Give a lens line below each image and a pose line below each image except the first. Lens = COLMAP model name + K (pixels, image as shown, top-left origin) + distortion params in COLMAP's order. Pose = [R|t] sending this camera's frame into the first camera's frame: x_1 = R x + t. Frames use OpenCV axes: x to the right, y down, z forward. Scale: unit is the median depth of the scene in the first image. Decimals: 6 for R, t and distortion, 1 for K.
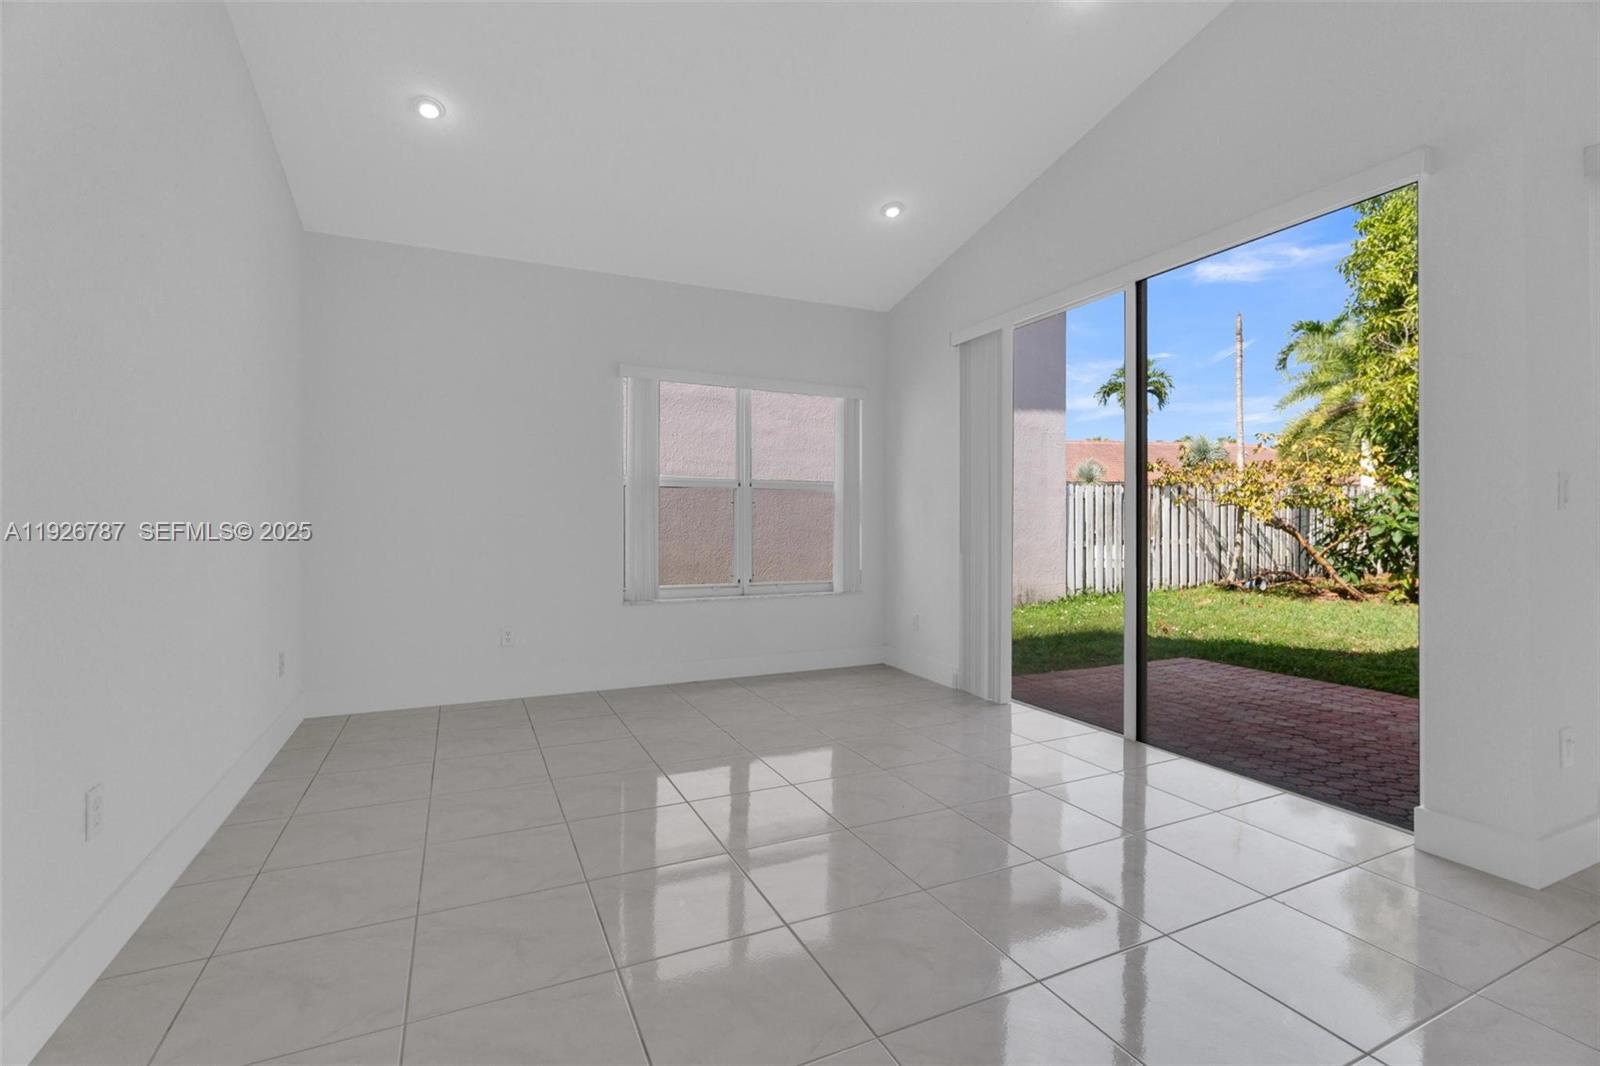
lens RADIAL K [[693.5, 0, 788.3], [0, 693.5, 521.0], [0, 0, 1]] dist [-0.001767, 0.000363]
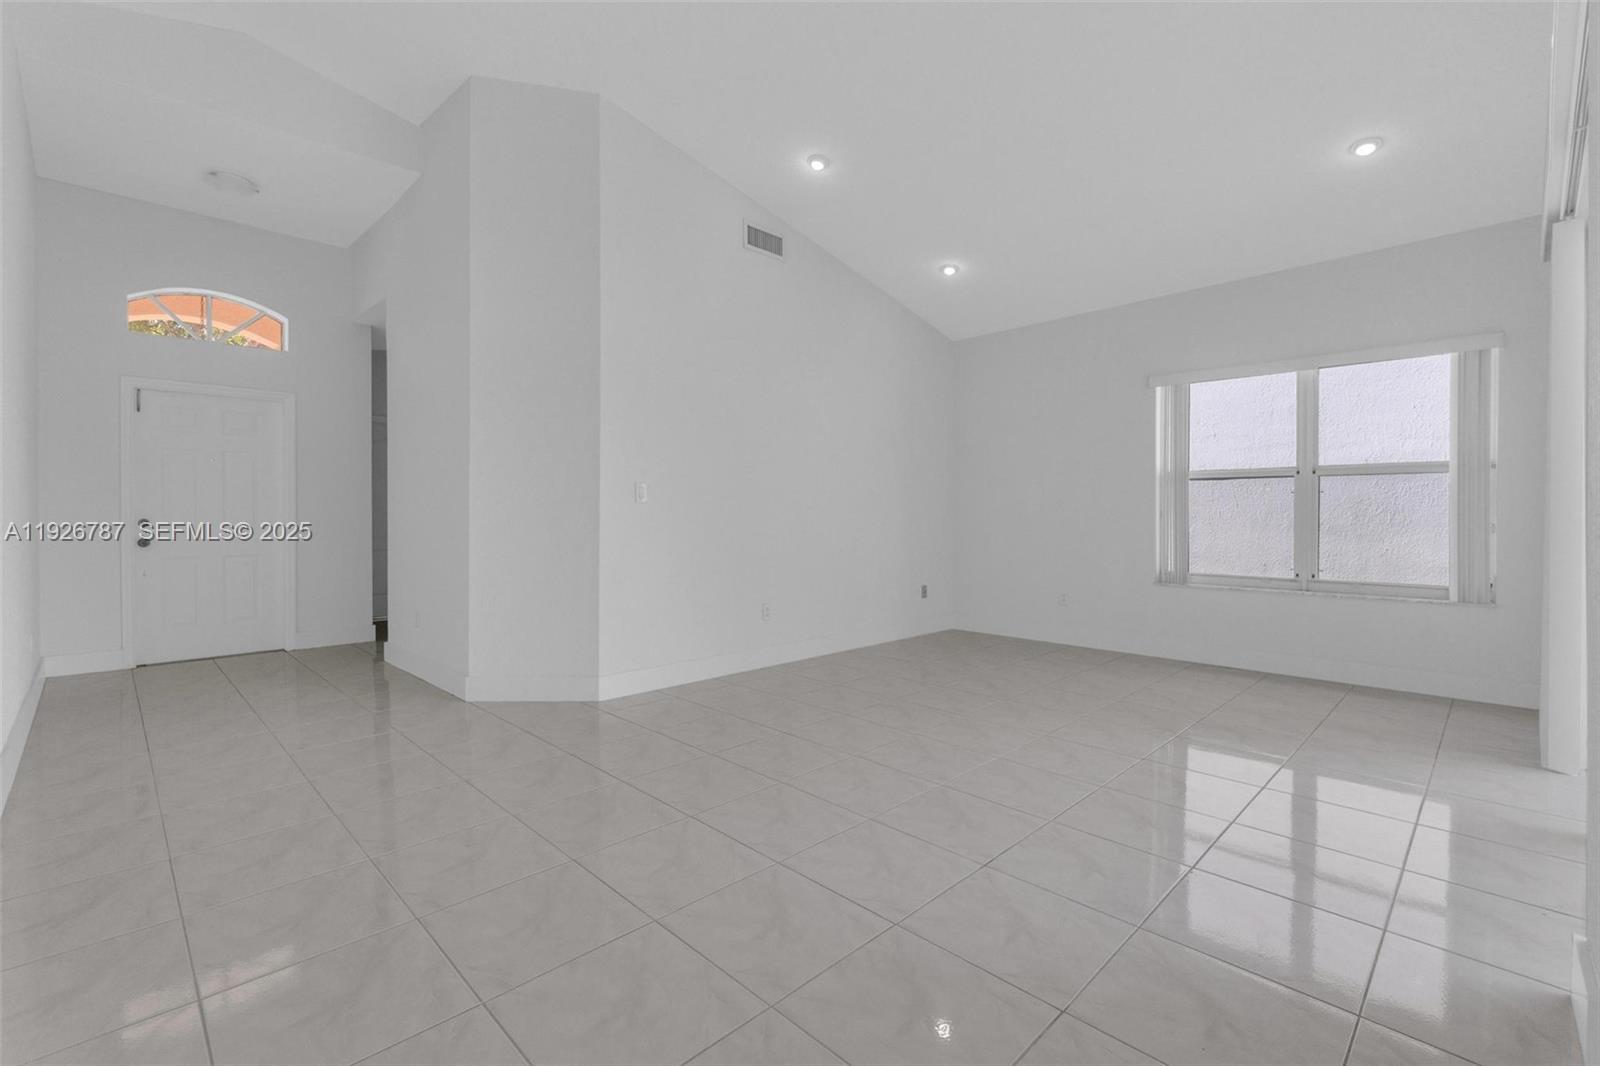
lens RADIAL K [[705.4, 0, 800.0], [0, 705.4, 533.0], [0, 0, 1]] dist [-0.021900, -0.000027]
pose [[0.332778, 0.025680, -0.942655, 0.313194], [0.008152, 0.999513, 0.030107, -0.002846], [0.942970, -0.017703, 0.332407, 0.024253]]
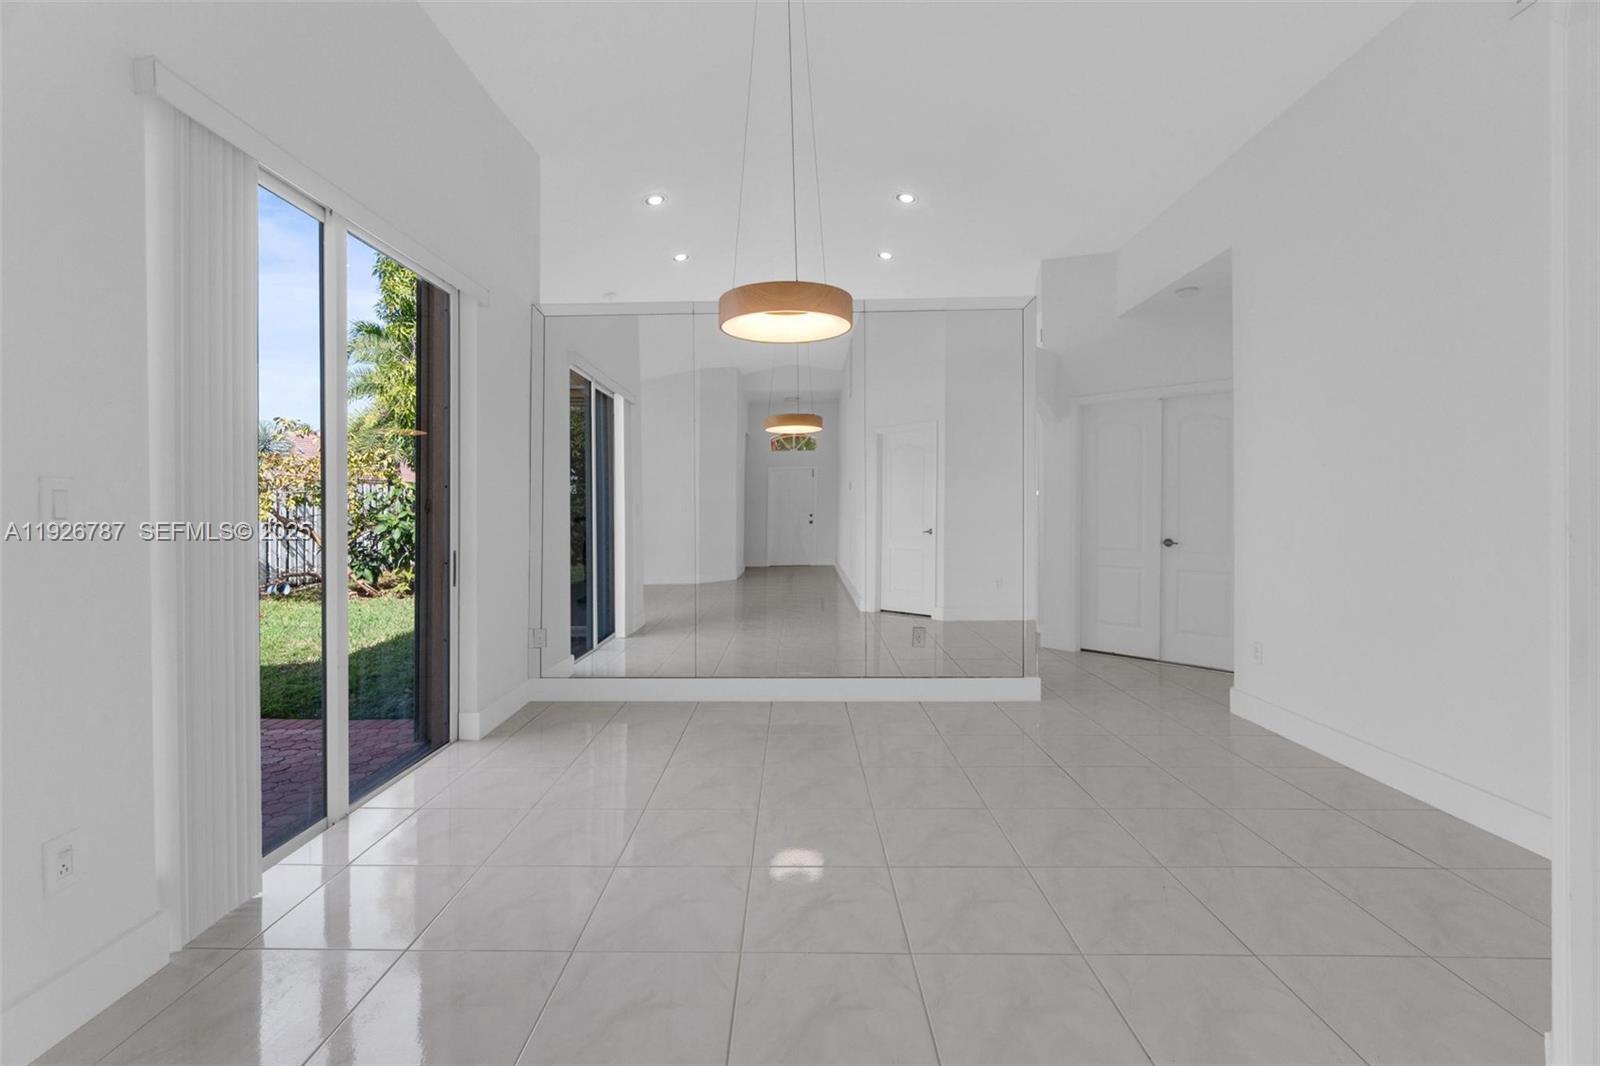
lens RADIAL K [[693.5, 0, 788.3], [0, 693.5, 521.0], [0, 0, 1]] dist [-0.001767, 0.000363]
pose [[0.434899, -0.010739, 0.900415, 0.181648], [0.003663, 0.999942, 0.010157, -0.006519], [-0.900472, -0.001119, 0.434913, -0.000718]]
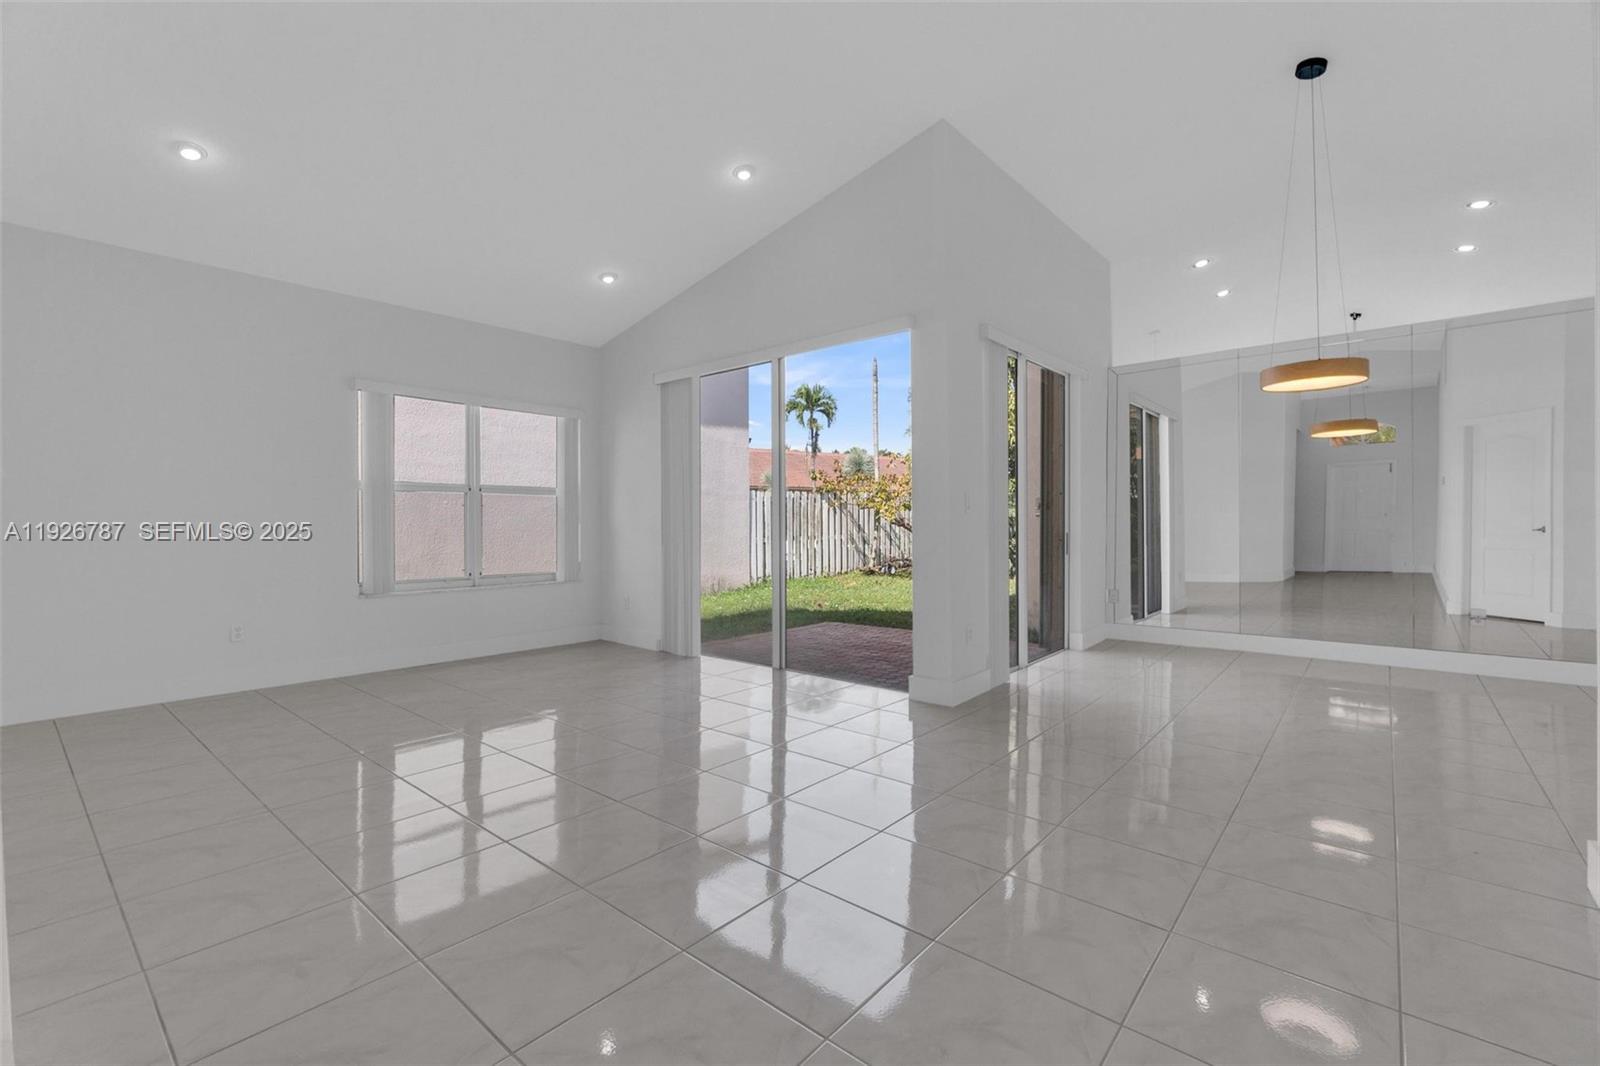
lens RADIAL K [[693.5, 0, 788.3], [0, 693.5, 521.0], [0, 0, 1]] dist [-0.001767, 0.000363]
pose [[0.912325, -0.004504, 0.409443, -0.031277], [0.005283, 0.999986, -0.000771, 0.001402], [-0.409433, 0.002867, 0.912336, -0.130474]]
